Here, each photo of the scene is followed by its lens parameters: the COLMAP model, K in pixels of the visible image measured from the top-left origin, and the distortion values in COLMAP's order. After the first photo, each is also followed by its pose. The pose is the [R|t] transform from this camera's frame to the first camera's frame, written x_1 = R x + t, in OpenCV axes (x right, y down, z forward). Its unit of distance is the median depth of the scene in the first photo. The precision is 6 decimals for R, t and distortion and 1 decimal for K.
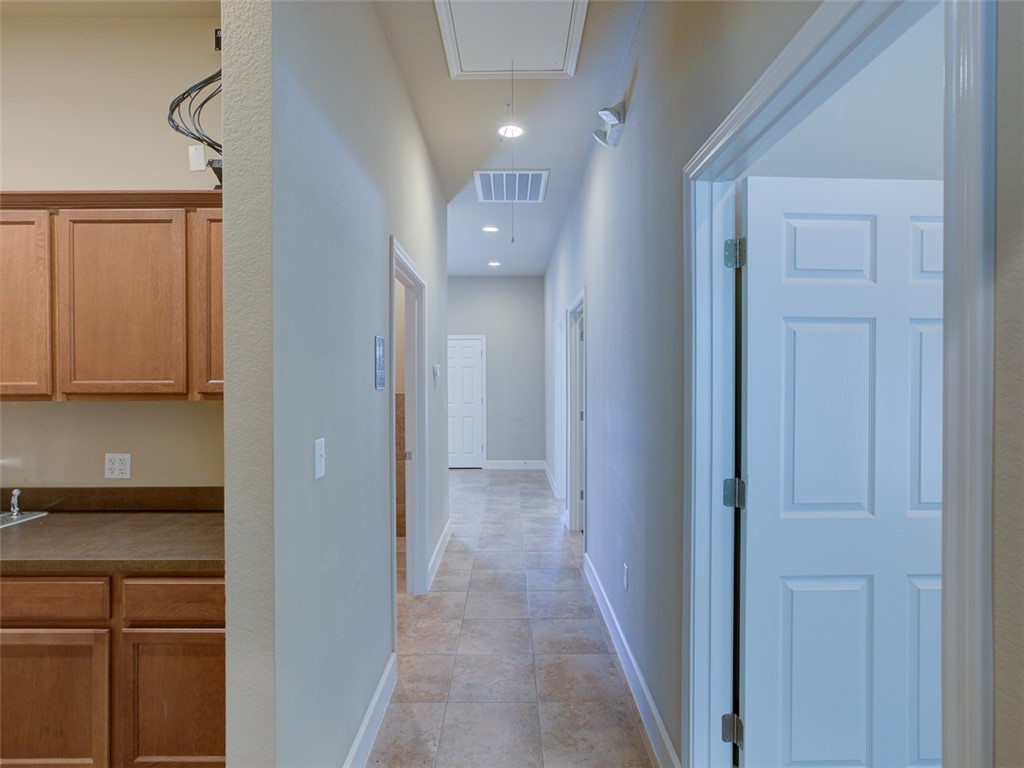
lens RADIAL K [[520.0, 0, 507.0], [0, 520.0, 378.5], [0, 0, 1]] dist [-0.022342, 0.013073]
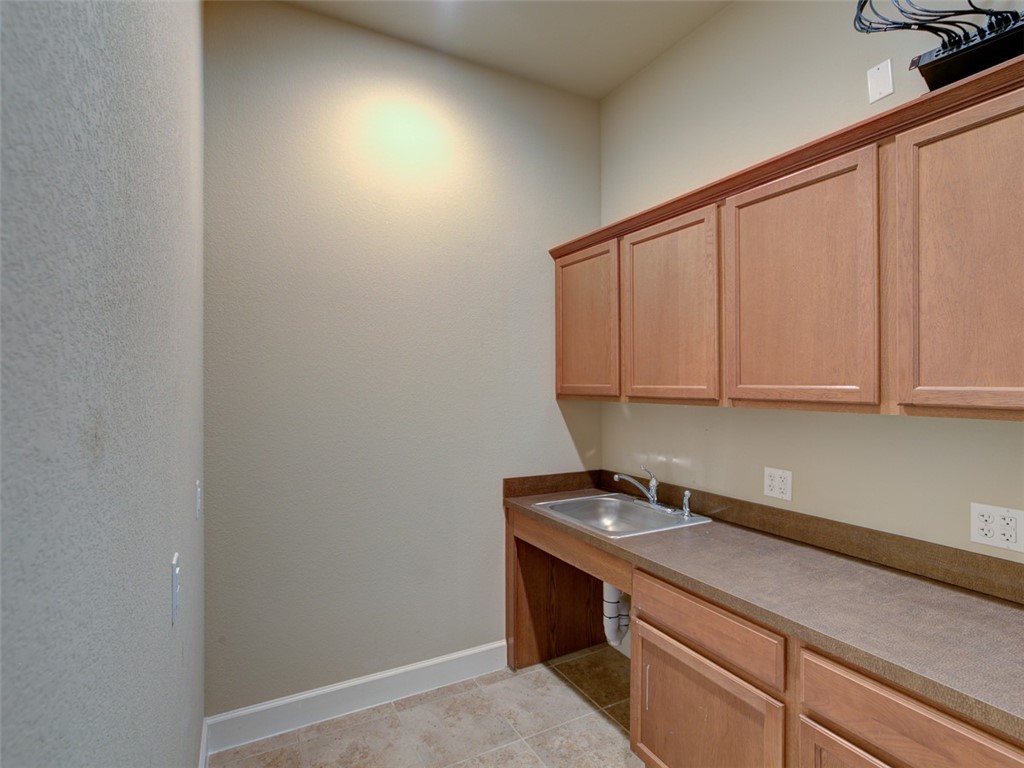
lens RADIAL K [[520.0, 0, 507.0], [0, 520.0, 378.5], [0, 0, 1]] dist [-0.022342, 0.013073]
pose [[0.470363, -0.001616, -0.882472, -0.239997], [-0.004972, 0.999978, -0.004481, -0.000691], [0.882459, 0.006496, 0.470344, 0.224106]]
